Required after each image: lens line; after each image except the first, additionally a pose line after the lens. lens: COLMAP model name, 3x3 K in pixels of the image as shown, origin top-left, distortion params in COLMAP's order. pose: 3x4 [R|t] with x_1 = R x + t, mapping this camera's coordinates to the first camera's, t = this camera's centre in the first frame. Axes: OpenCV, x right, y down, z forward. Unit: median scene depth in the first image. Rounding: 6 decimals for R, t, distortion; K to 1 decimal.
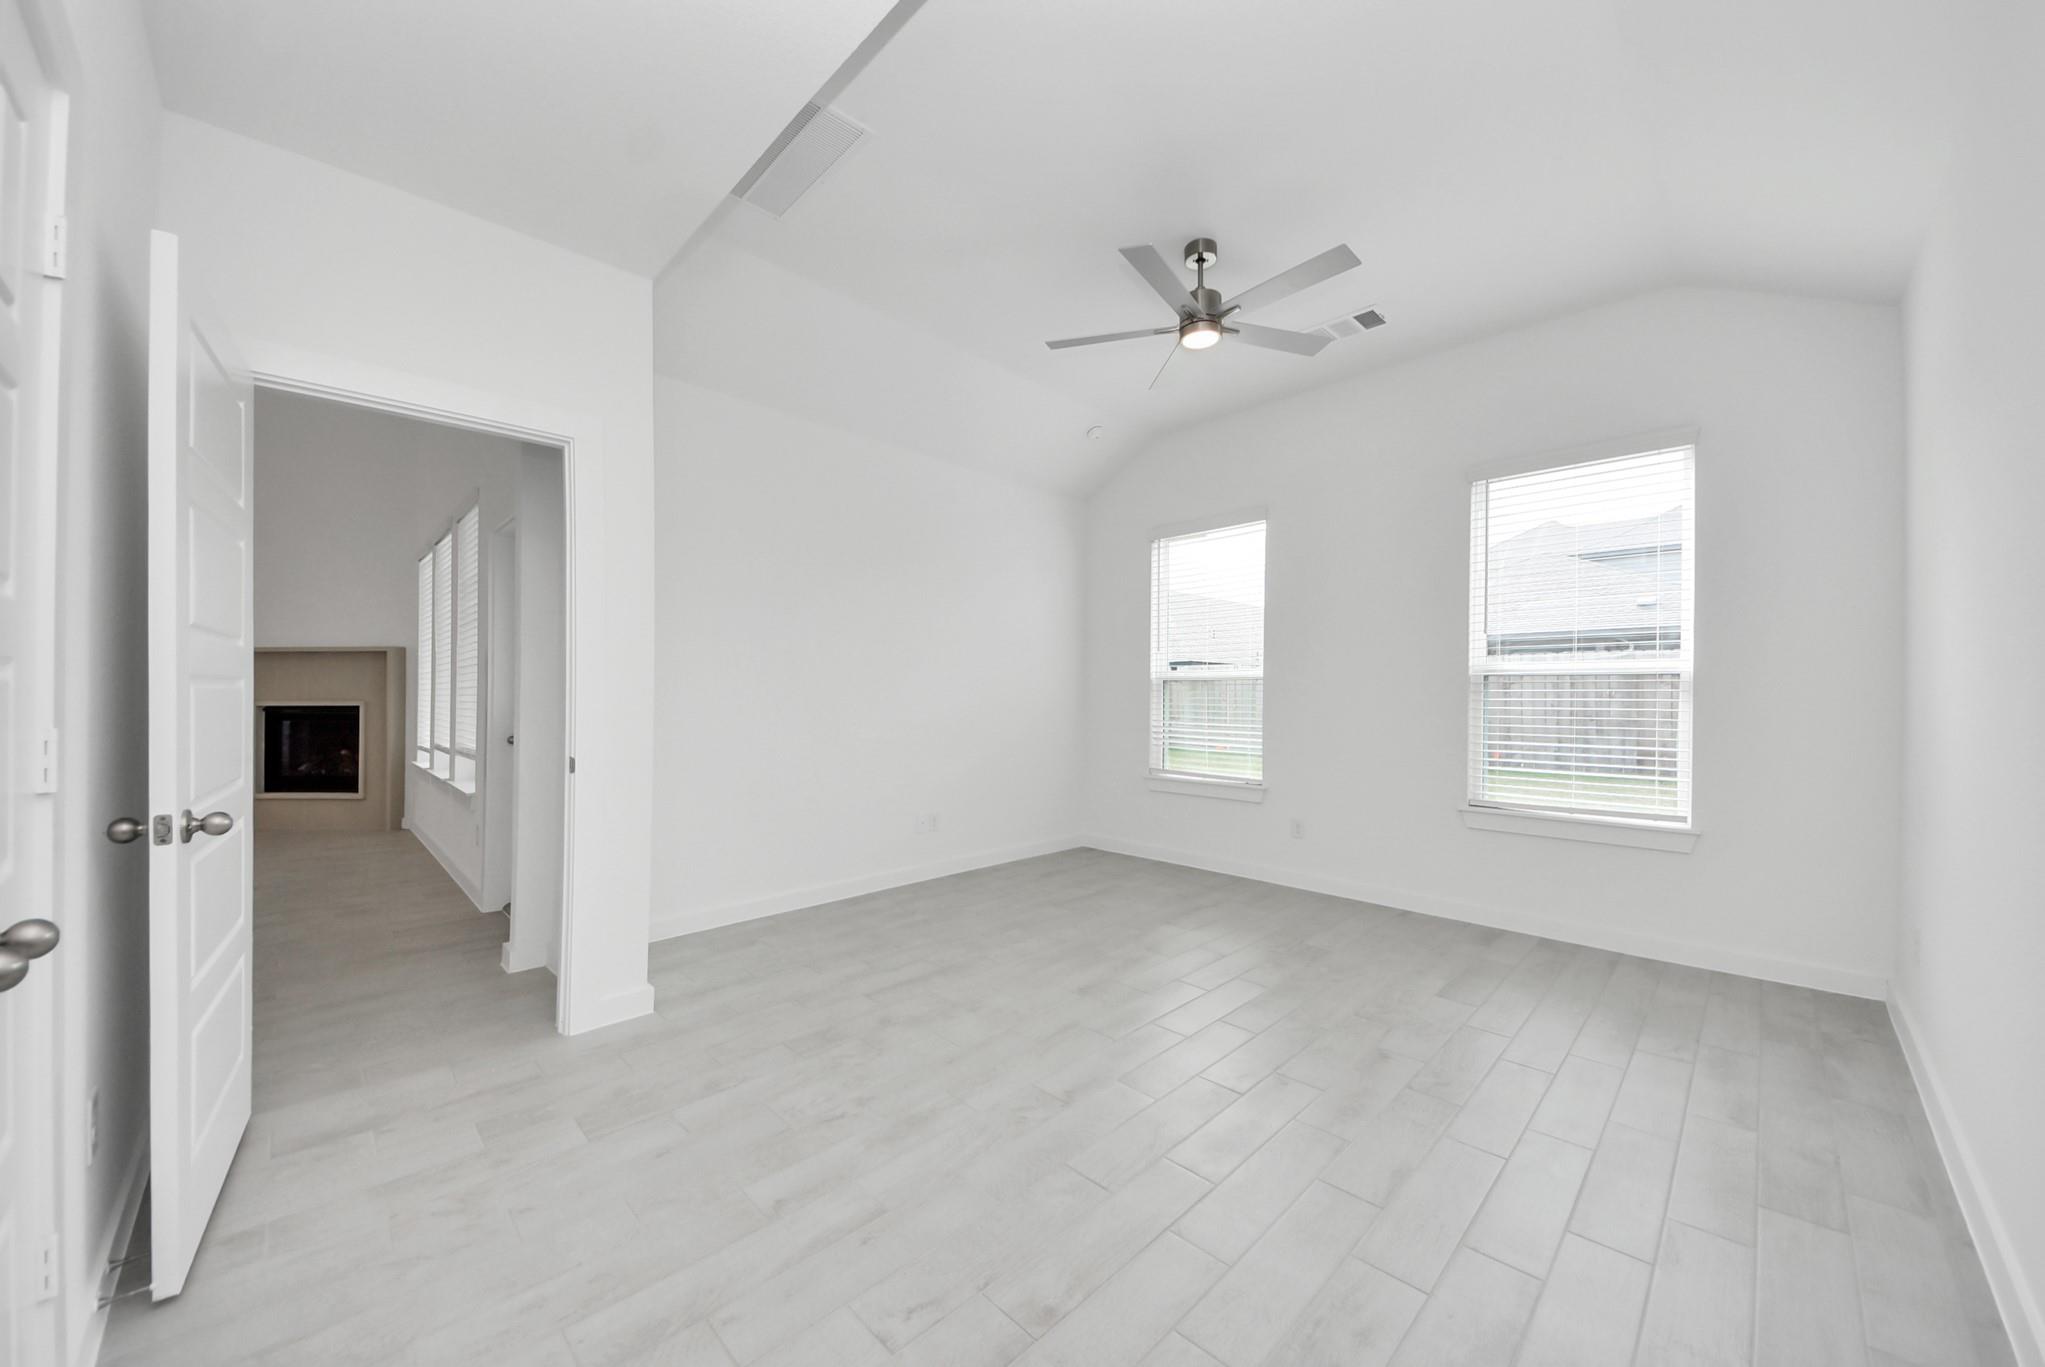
lens RADIAL K [[748.6, 0, 1020.3], [0, 748.6, 686.3], [0, 0, 1]] dist [0.000382, -0.000057]
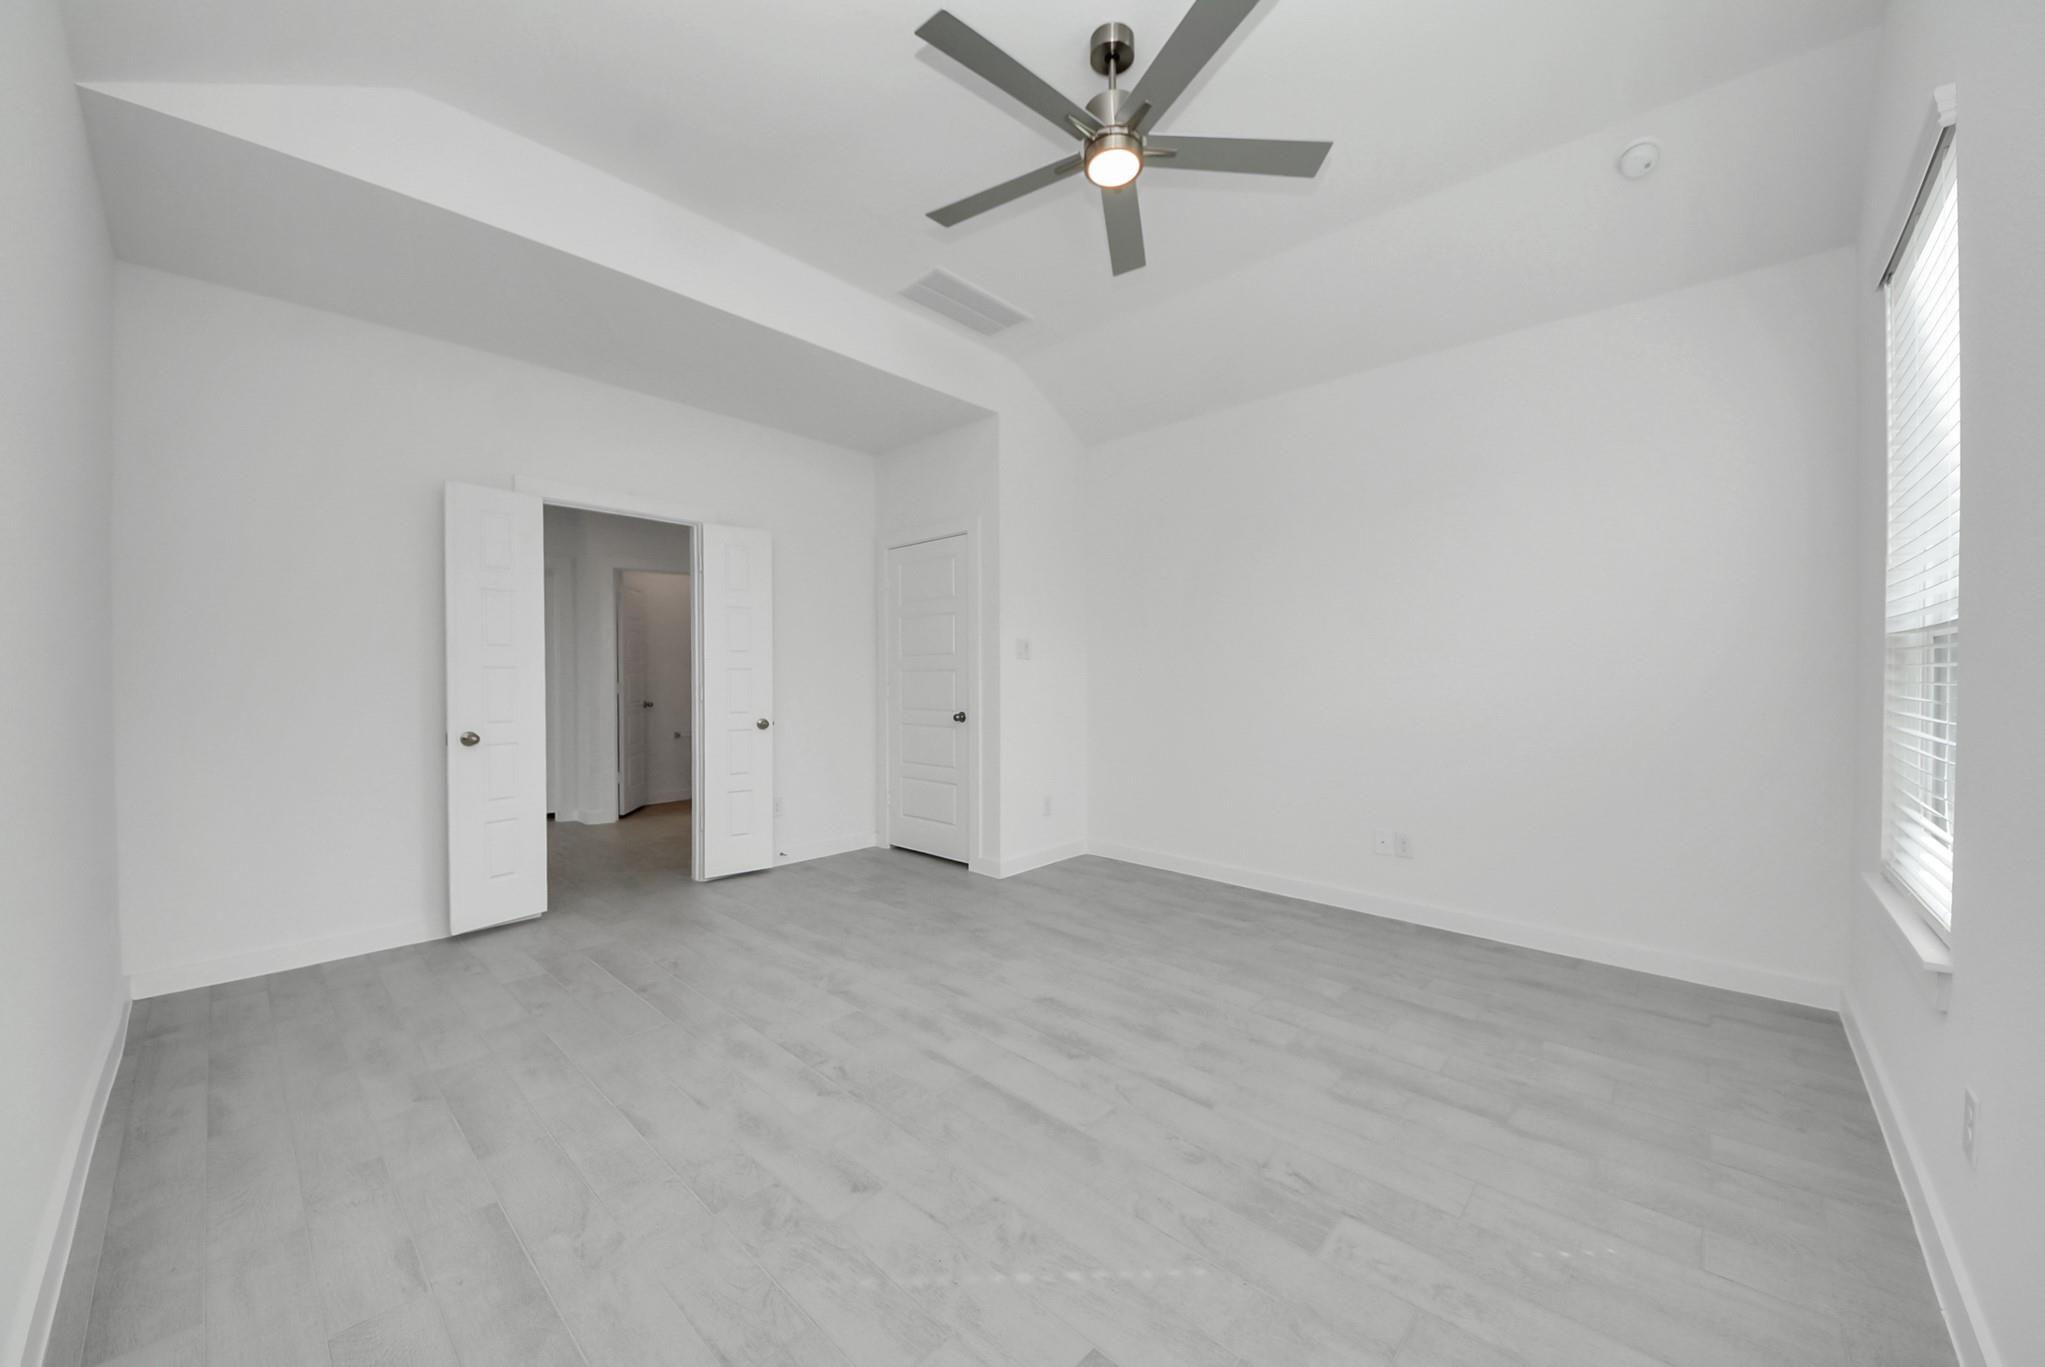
lens RADIAL K [[748.6, 0, 1020.3], [0, 748.6, 686.3], [0, 0, 1]] dist [0.000382, -0.000057]
pose [[0.045518, 0.022138, -0.998718, 0.944902], [-0.002856, 0.999753, 0.022031, 0.007960], [0.998959, 0.001849, 0.045570, 0.894662]]
